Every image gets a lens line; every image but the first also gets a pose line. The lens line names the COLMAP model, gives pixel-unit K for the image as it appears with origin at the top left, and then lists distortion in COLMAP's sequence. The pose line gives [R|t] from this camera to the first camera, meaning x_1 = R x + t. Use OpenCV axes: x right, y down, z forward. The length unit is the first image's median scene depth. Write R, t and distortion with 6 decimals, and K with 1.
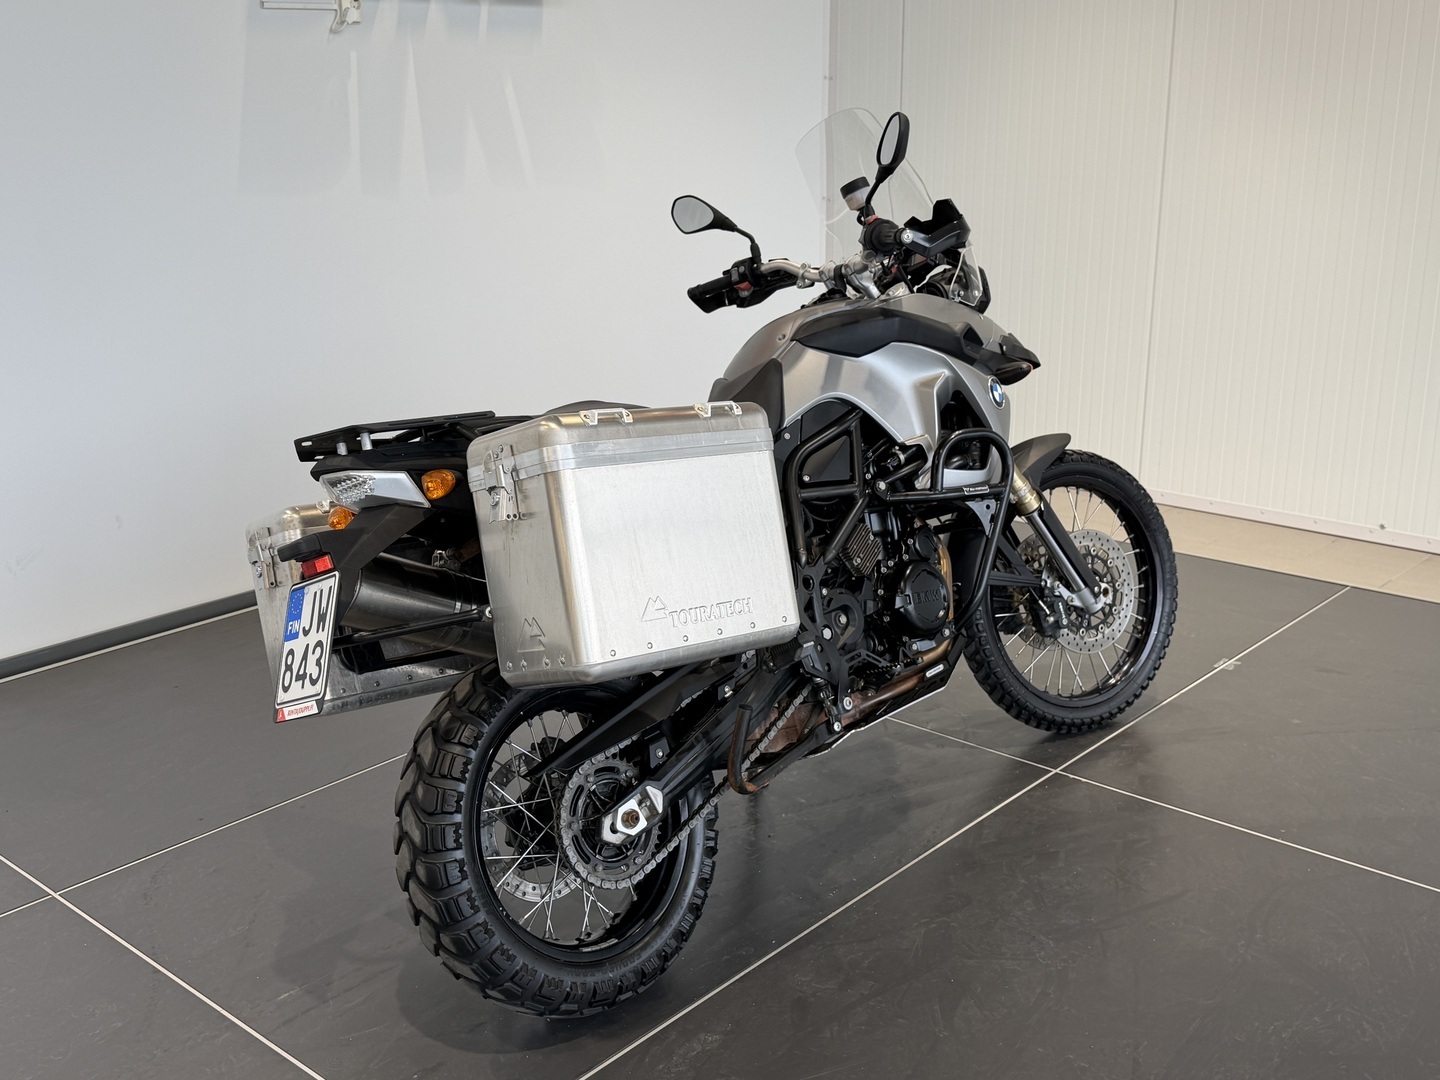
lens RADIAL K [[1554.9, 0, 720.0], [0, 1554.9, 540.0], [0, 0, 1]] dist [0.101648, 0.033453]
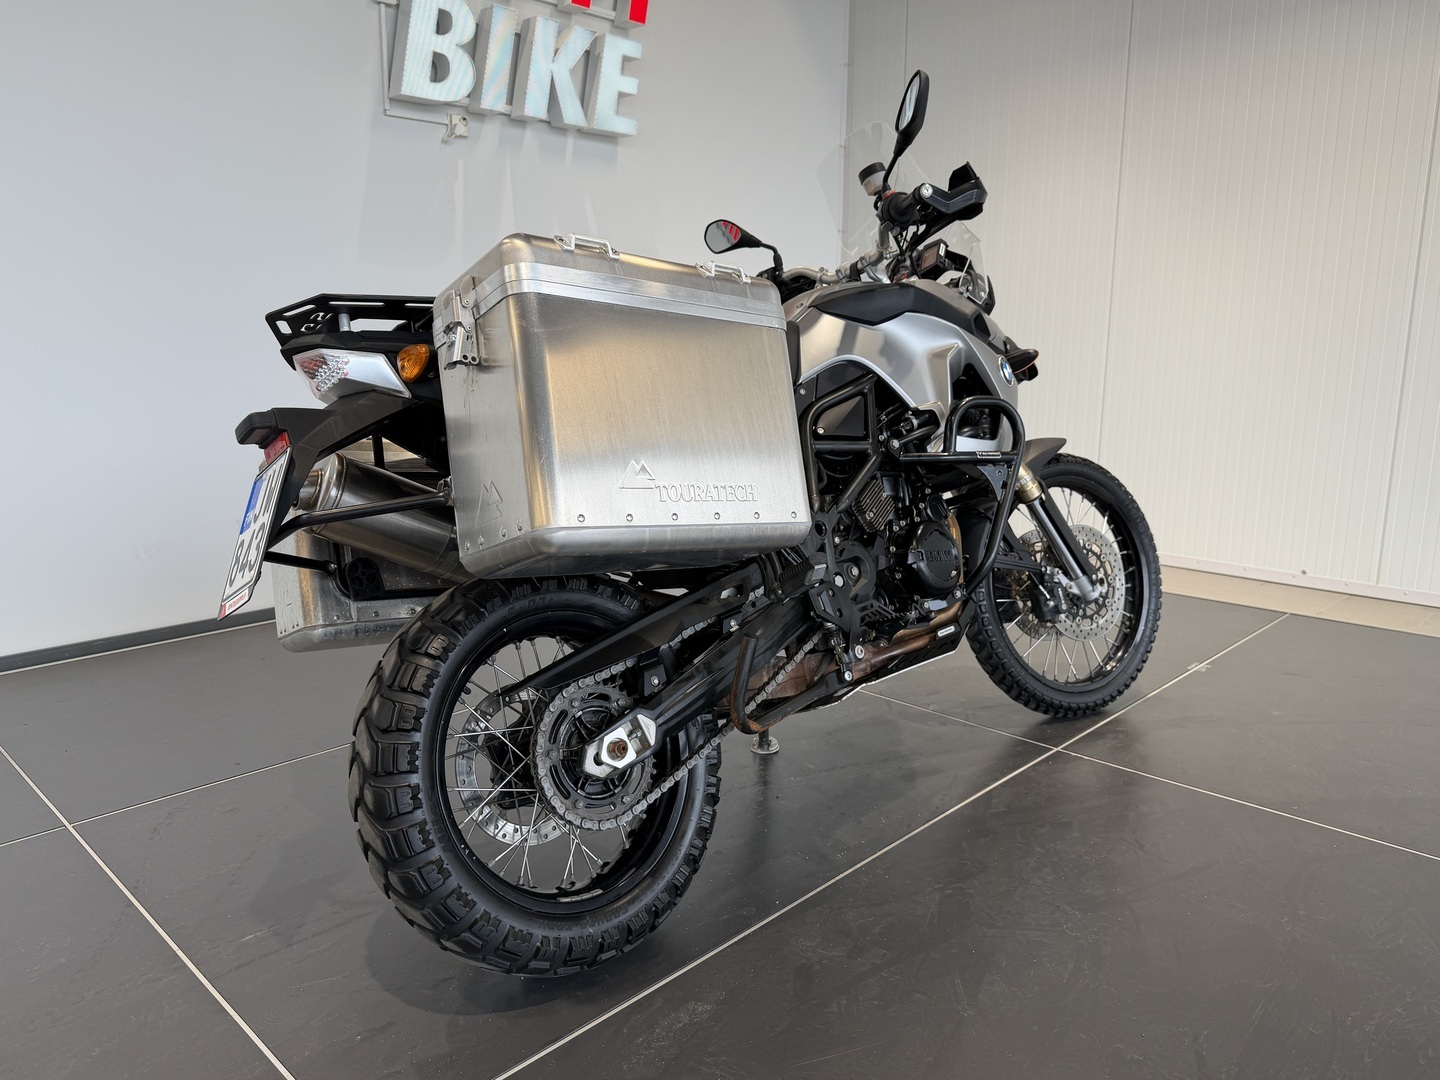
lens RADIAL K [[1028.5, 0, 720.0], [0, 1028.5, 540.0], [0, 0, 1]] dist [0.134713, -0.281910]
pose [[0.998877, 0.023746, -0.040998, 0.019931], [-0.027761, 0.994568, -0.100316, 0.102403], [0.038393, 0.101341, 0.994111, 0.349935]]
